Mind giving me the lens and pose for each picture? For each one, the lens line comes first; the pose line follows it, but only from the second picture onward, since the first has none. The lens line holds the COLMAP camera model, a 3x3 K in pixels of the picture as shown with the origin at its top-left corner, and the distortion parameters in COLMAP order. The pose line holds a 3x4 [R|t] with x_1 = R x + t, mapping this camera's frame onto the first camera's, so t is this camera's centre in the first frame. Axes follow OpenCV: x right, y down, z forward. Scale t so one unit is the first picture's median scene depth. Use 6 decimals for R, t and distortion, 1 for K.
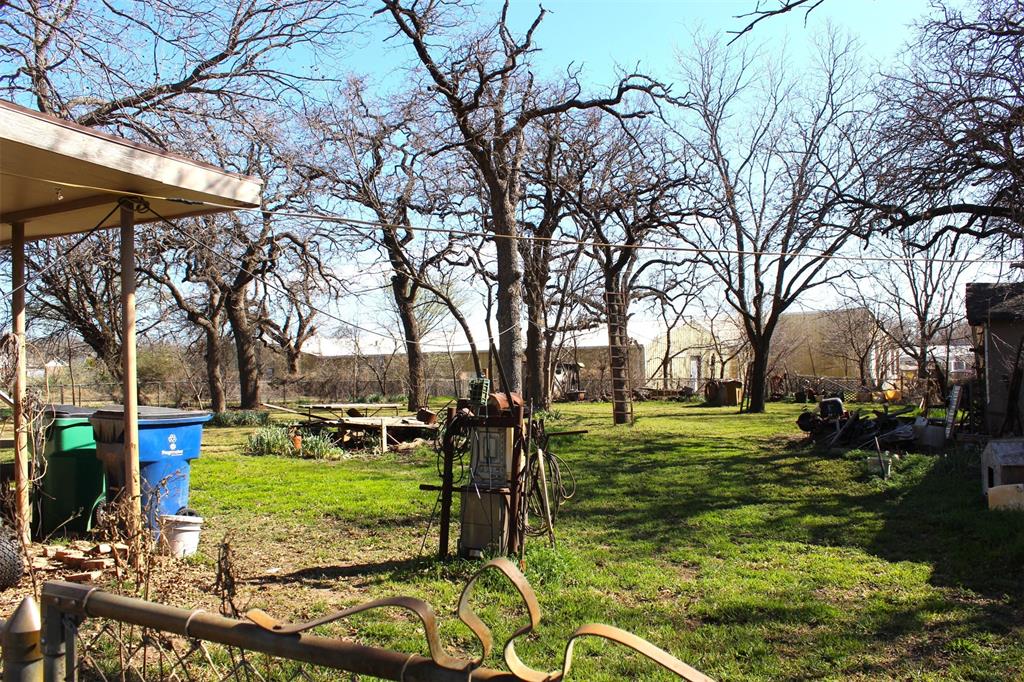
lens RADIAL K [[826.6, 0, 515.4], [0, 826.6, 345.0], [0, 0, 1]] dist [-0.137804, 0.127494]
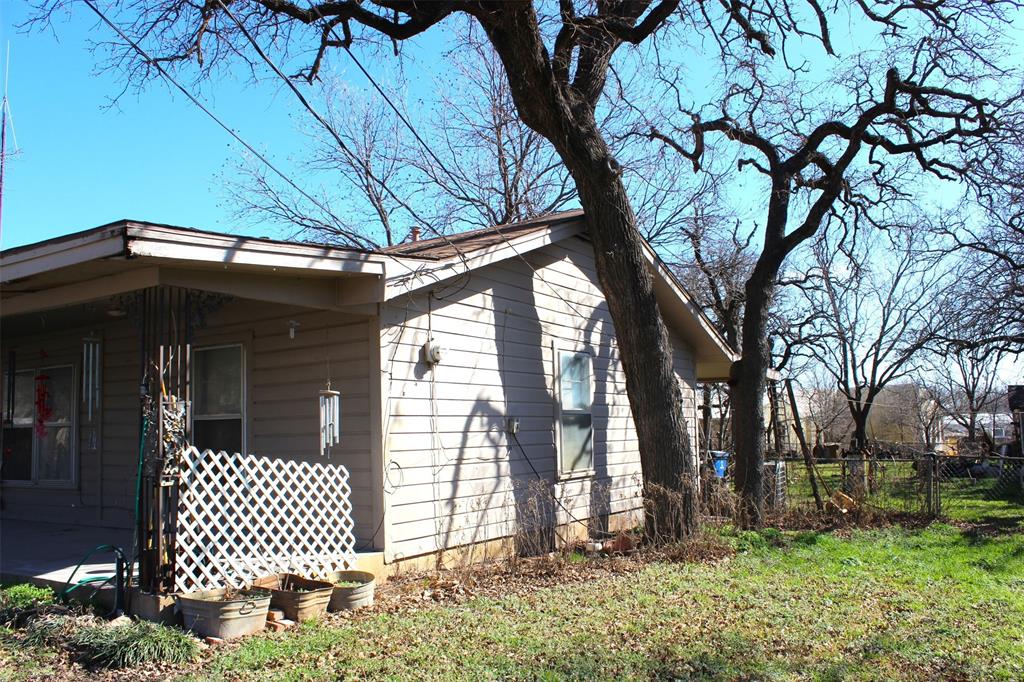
lens RADIAL K [[826.6, 0, 515.4], [0, 826.6, 345.0], [0, 0, 1]] dist [-0.137804, 0.127494]
pose [[0.999388, 0.003383, -0.034812, -0.253281], [-0.006130, 0.996848, -0.079102, -0.012070], [0.034435, 0.079267, 0.996259, -0.438880]]
